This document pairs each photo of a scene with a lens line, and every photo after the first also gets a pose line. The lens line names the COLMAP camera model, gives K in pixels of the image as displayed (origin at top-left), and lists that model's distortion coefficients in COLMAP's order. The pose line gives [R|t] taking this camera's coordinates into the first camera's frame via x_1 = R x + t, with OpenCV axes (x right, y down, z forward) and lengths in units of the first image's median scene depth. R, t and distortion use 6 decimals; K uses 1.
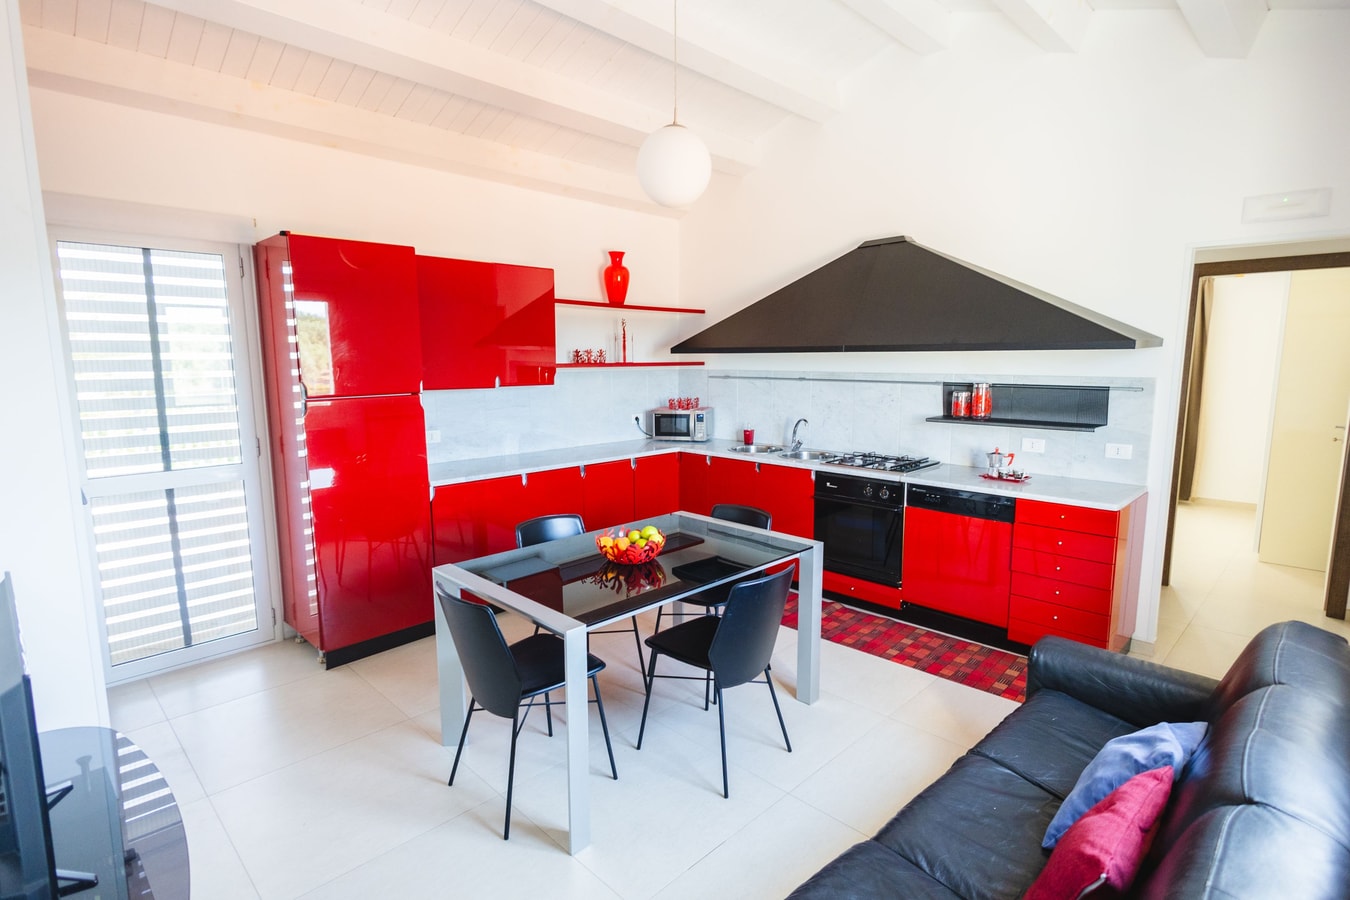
lens RADIAL K [[653.8, 0, 684.3], [0, 653.8, 447.5], [0, 0, 1]] dist [0.015448, -0.000069]
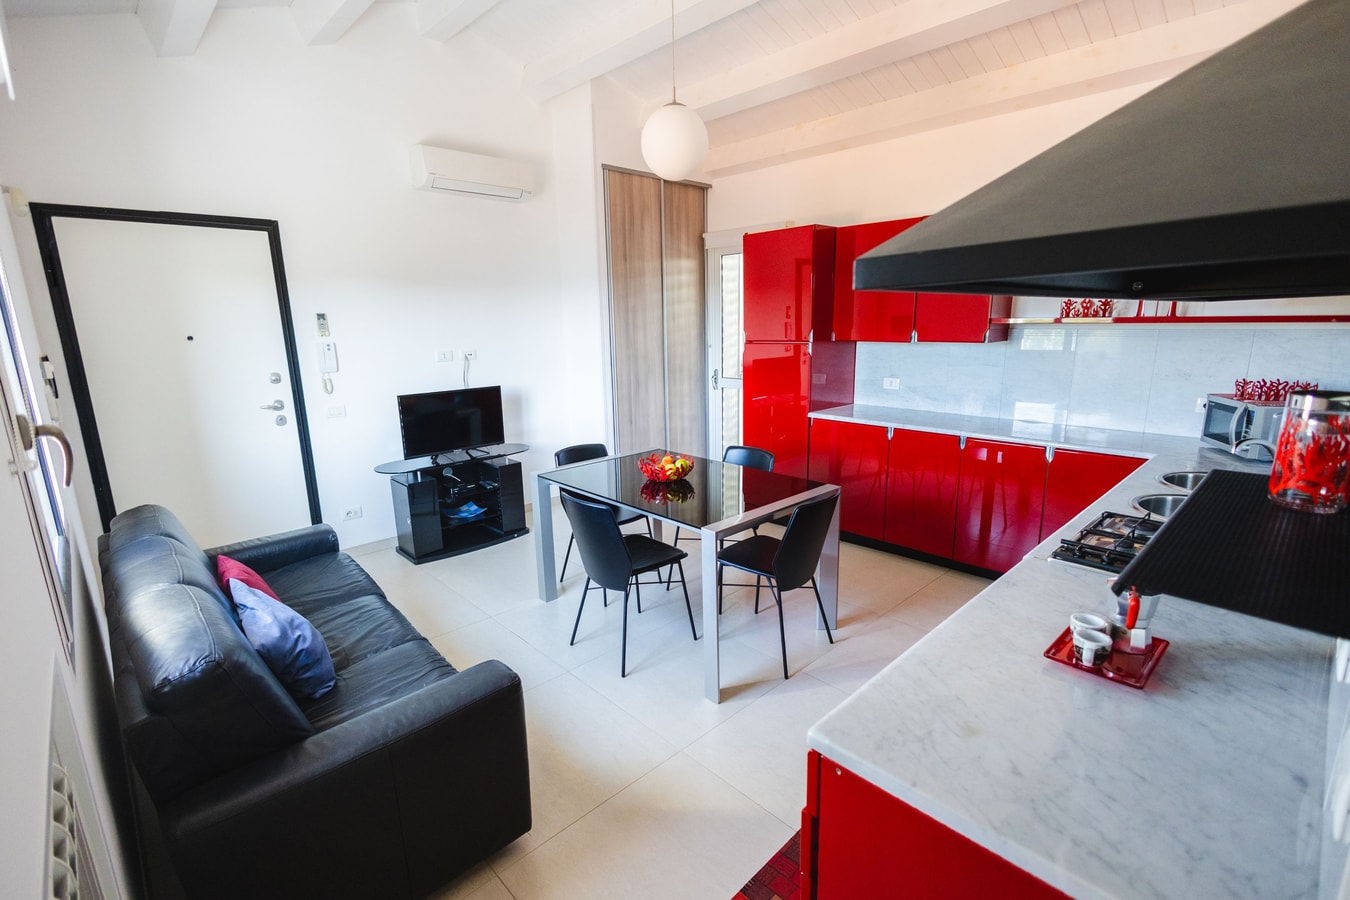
lens RADIAL K [[625.5, 0, 677.5], [0, 625.5, 455.7], [0, 0, 1]] dist [-0.000659, -0.000143]
pose [[-0.024936, 0.219451, -0.975305, 0.690242], [-0.124106, 0.967381, 0.220841, -0.086812], [0.991956, 0.126548, 0.003113, 0.635657]]
